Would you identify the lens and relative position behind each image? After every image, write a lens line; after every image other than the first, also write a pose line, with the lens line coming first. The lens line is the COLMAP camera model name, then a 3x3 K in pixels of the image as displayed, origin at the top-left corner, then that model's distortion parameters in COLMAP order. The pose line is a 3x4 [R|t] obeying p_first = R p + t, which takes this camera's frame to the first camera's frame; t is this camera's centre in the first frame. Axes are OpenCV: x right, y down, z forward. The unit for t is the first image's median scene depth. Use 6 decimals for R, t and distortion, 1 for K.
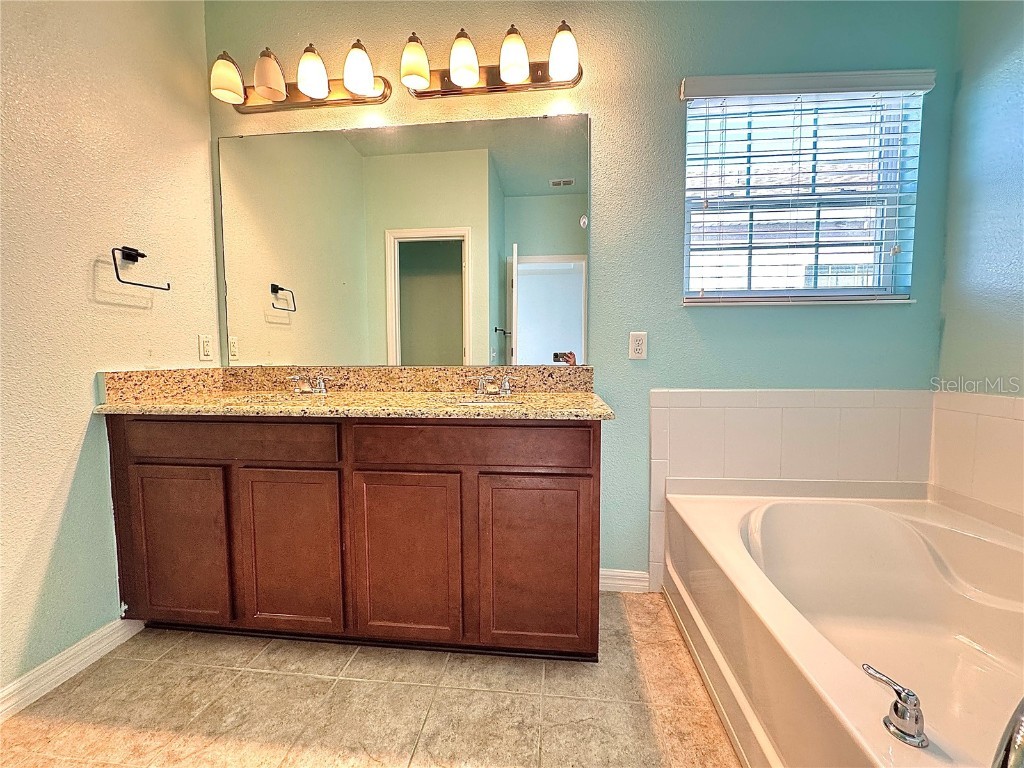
lens RADIAL K [[408.8, 0, 512.5], [0, 408.8, 382.9], [0, 0, 1]] dist [-0.002212, 0.000235]
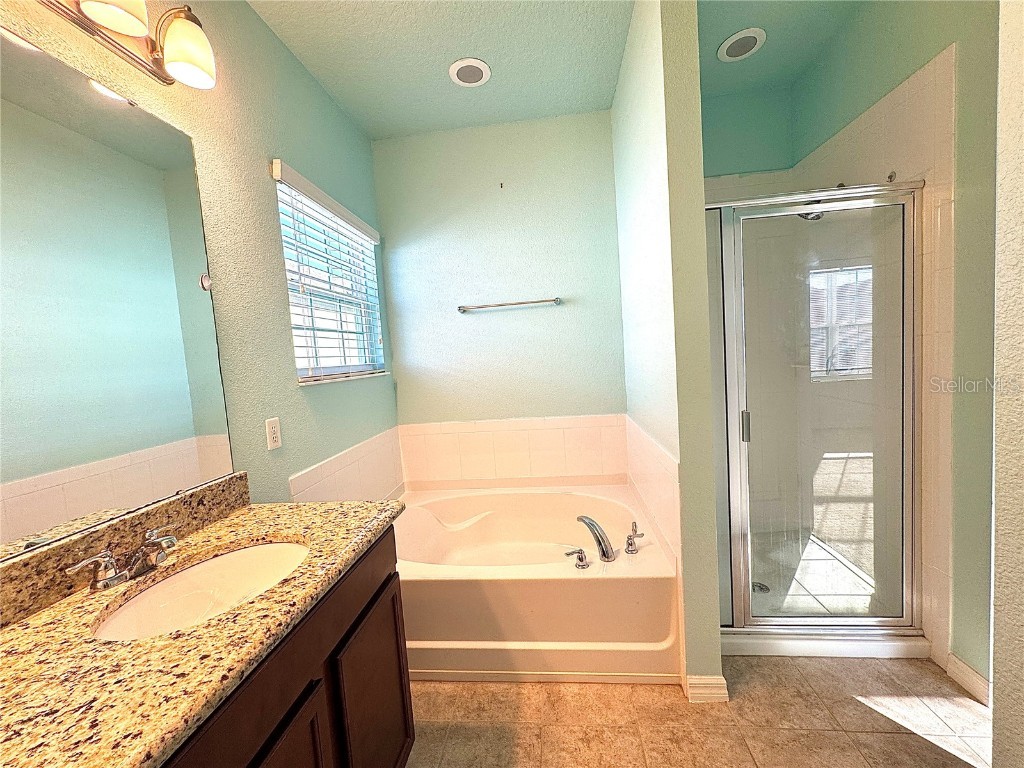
lens RADIAL K [[408.8, 0, 511.5], [0, 408.8, 385.2], [0, 0, 1]] dist [-0.002212, 0.000235]
pose [[0.020317, -0.075167, 0.996964, -0.572166], [0.131238, 0.988742, 0.071872, -0.197327], [-0.991143, 0.129379, 0.029953, 0.465513]]
